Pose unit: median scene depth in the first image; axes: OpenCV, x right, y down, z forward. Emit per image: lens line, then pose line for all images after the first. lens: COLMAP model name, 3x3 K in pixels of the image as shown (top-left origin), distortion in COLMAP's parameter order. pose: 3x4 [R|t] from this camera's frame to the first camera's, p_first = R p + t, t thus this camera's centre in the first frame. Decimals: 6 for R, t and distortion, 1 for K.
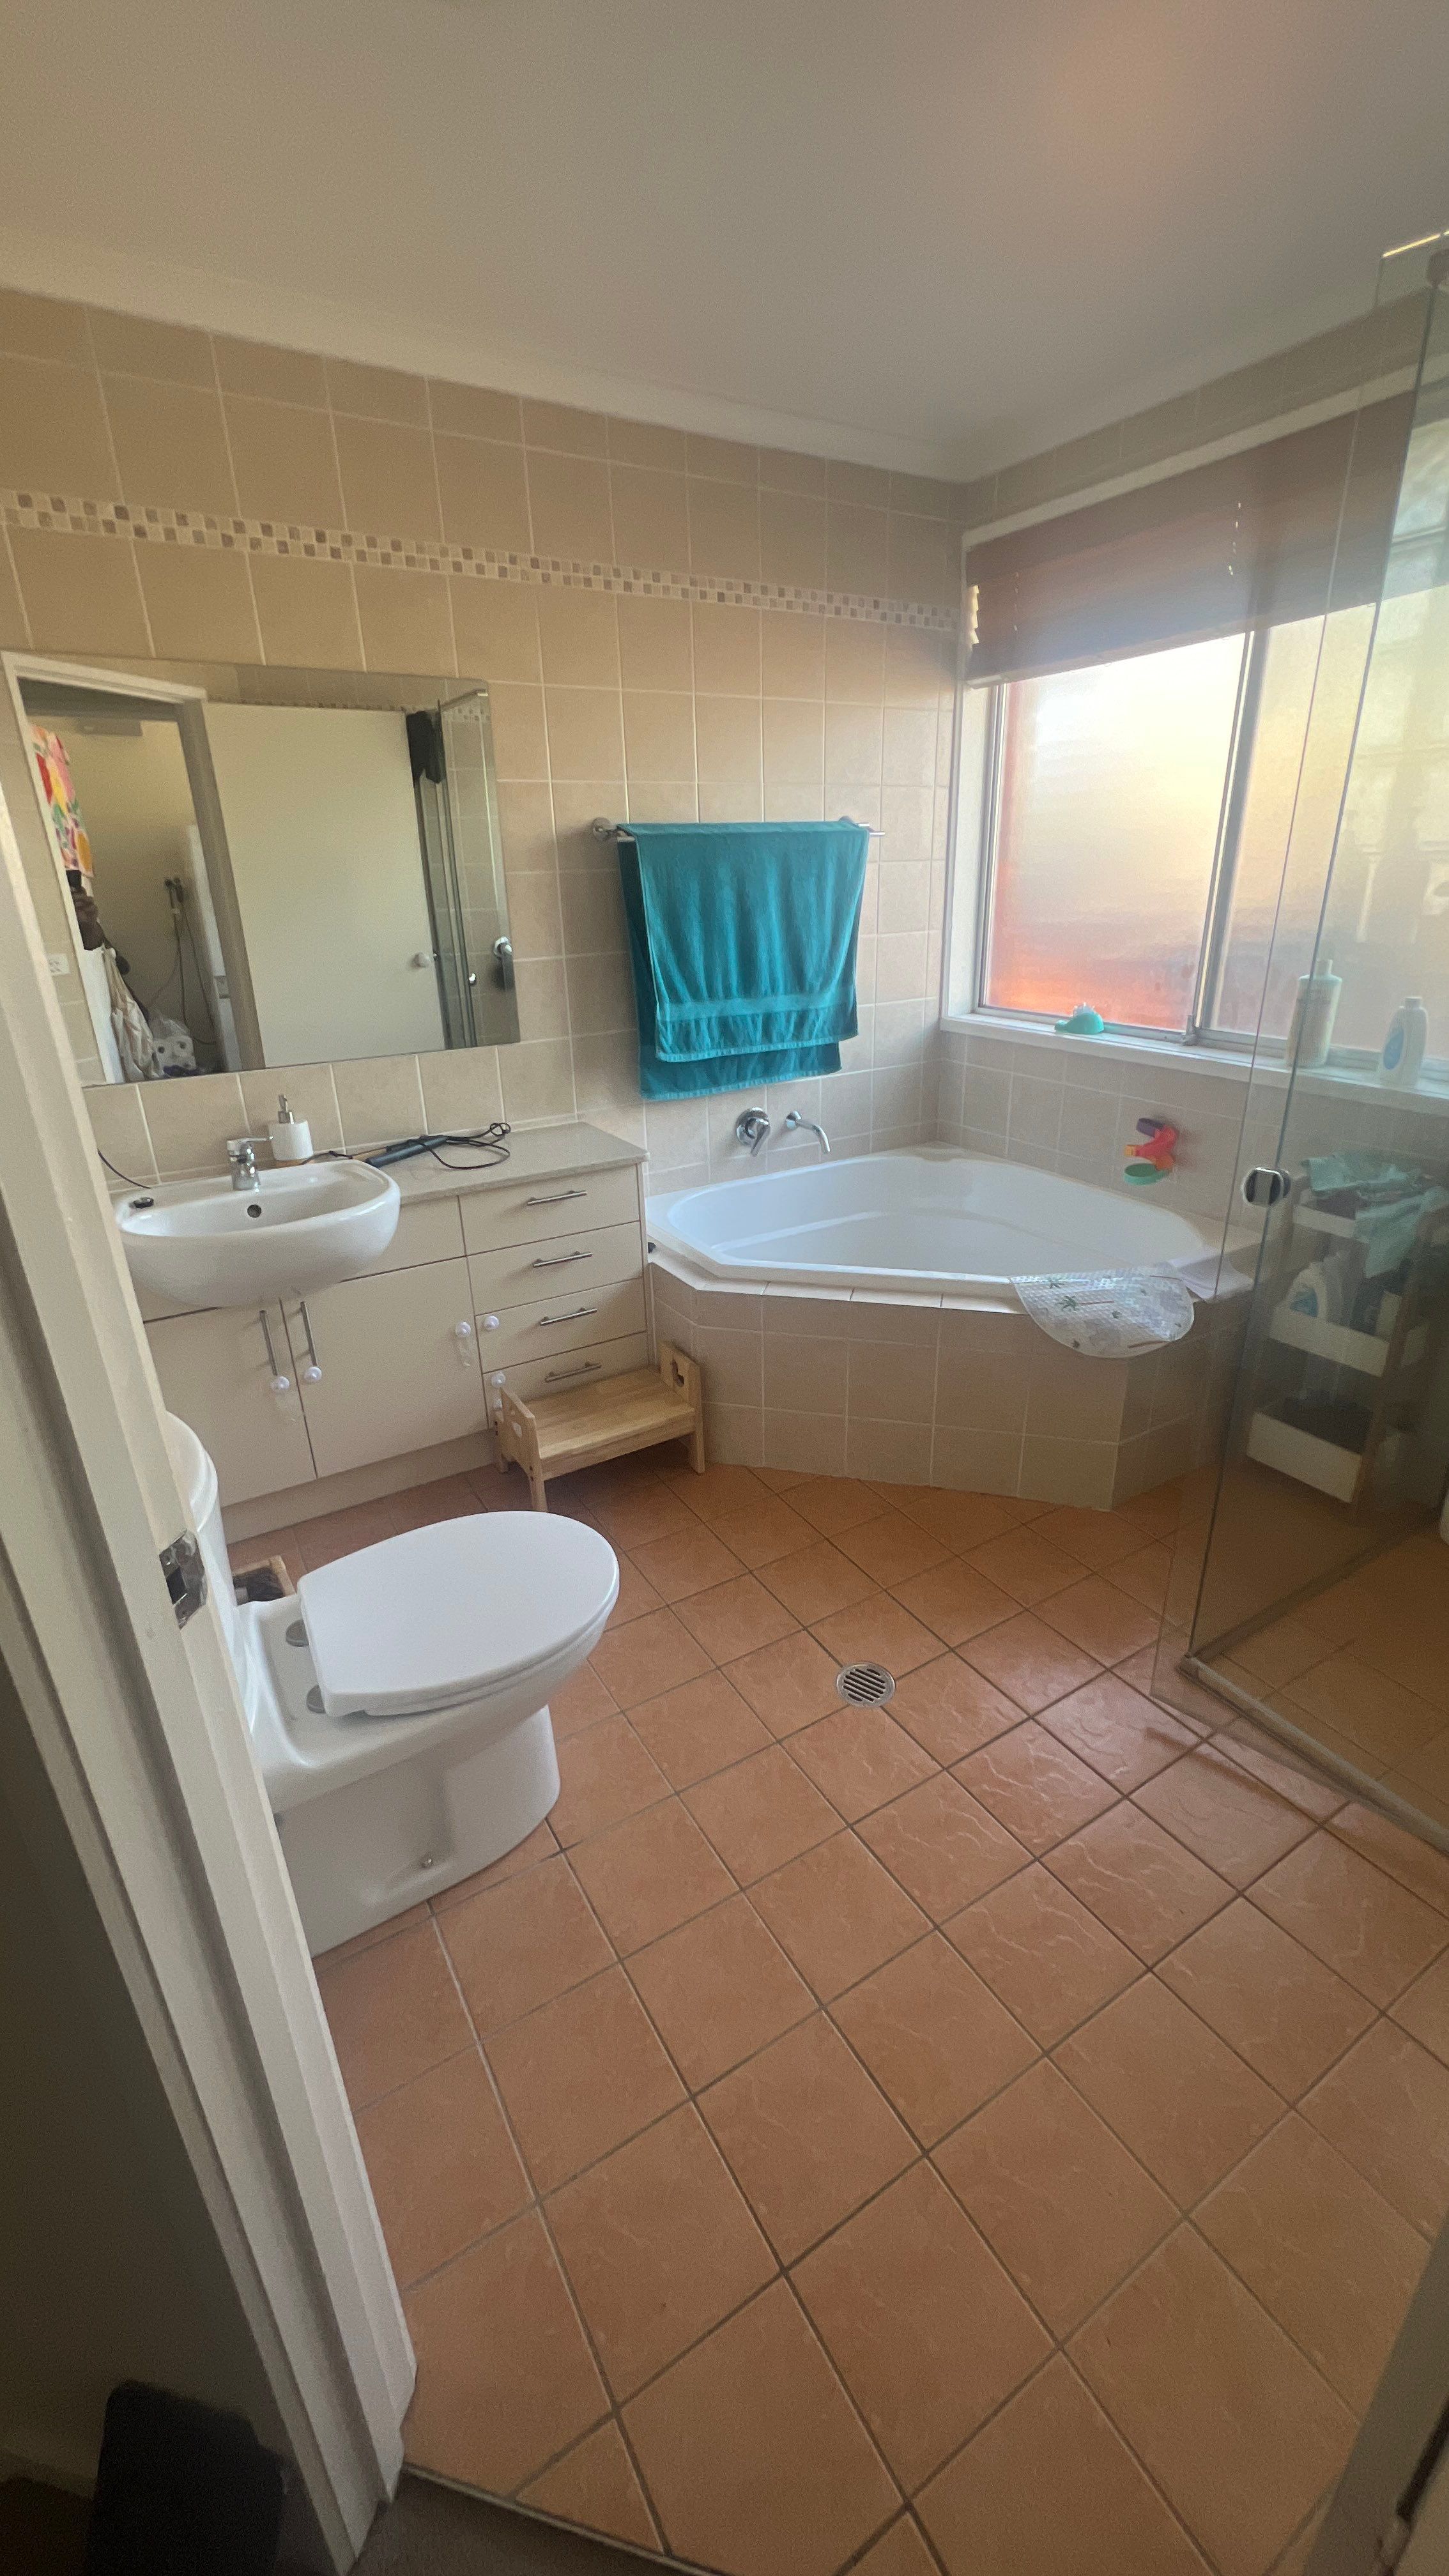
lens RADIAL K [[1030.9, 0, 728.6], [0, 1030.9, 1280.3], [0, 0, 1]] dist [-0.000430, 0.000472]
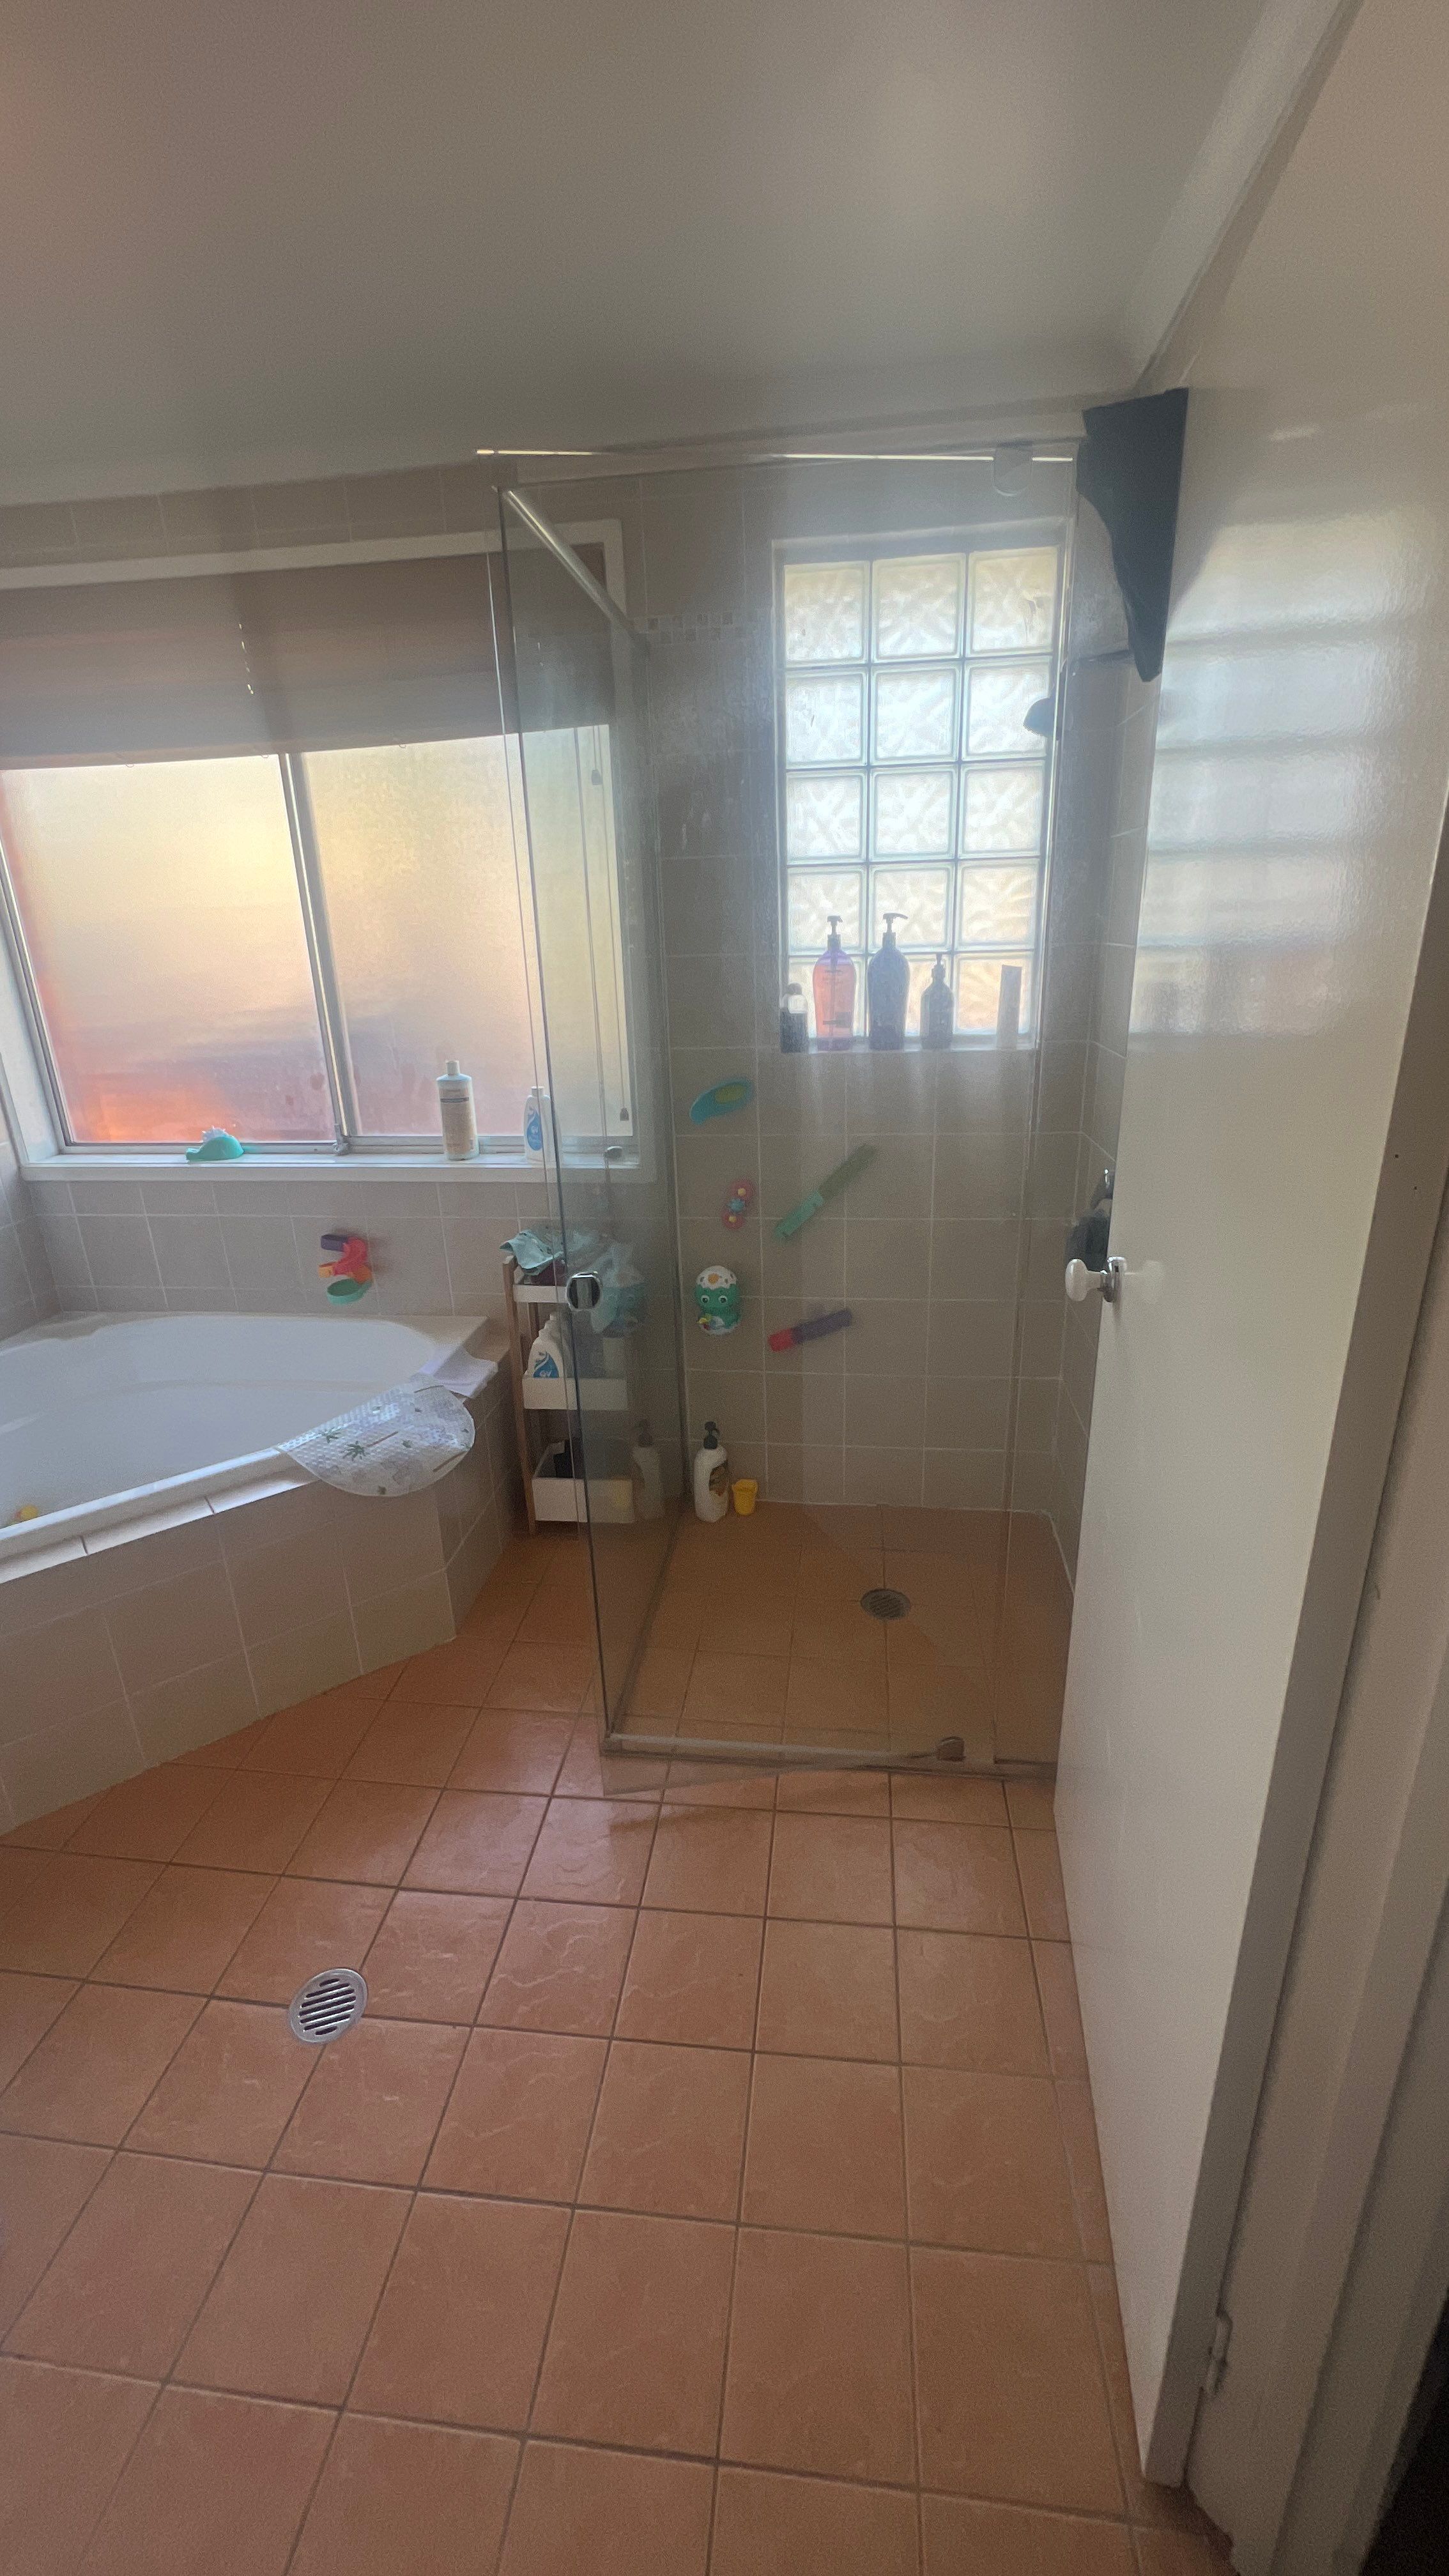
lens RADIAL K [[1030.9, 0, 729.2], [0, 1030.9, 1280.4], [0, 0, 1]] dist [-0.000430, 0.000472]
pose [[0.620698, -0.253339, 0.741993, -0.095817], [0.308024, 0.949061, 0.066368, -0.073427], [-0.721010, 0.187357, 0.667115, 0.112627]]
